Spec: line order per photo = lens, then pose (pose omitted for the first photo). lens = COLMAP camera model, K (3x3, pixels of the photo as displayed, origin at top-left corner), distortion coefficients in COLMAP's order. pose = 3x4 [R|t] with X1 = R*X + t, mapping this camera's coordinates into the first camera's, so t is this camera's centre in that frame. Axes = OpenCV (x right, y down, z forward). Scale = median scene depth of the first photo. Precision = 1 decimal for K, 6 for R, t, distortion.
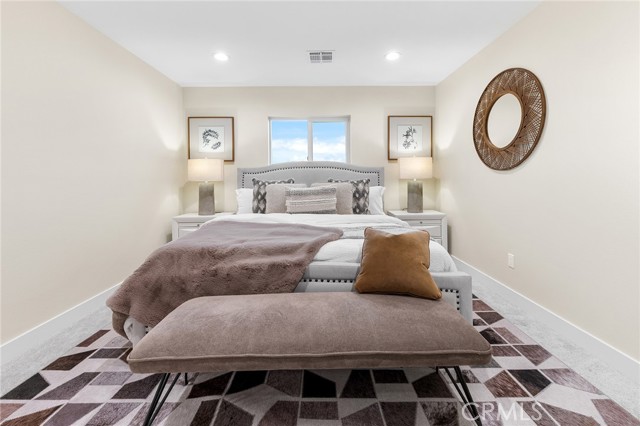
lens RADIAL K [[250.4, 0, 320.6], [0, 250.4, 188.1], [0, 0, 1]] dist [-0.001727, -0.000163]
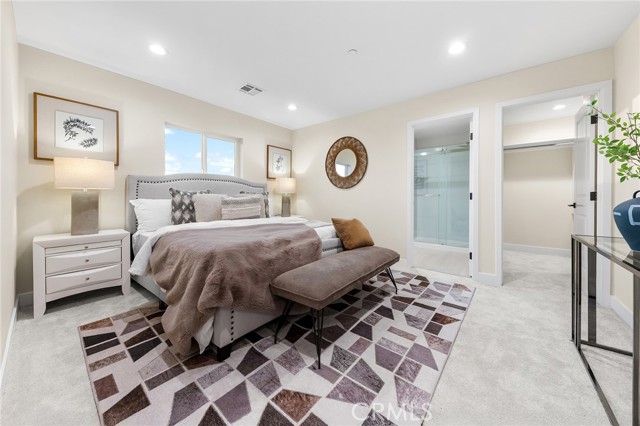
lens RADIAL K [[226.4, 0, 319.9], [0, 226.4, 205.3], [0, 0, 1]] dist [-0.000215, -0.000149]
pose [[0.643349, -0.016849, 0.765387, -0.526658], [0.016991, 0.999826, 0.007727, 0.028294], [-0.765384, 0.008034, 0.643523, 0.029376]]
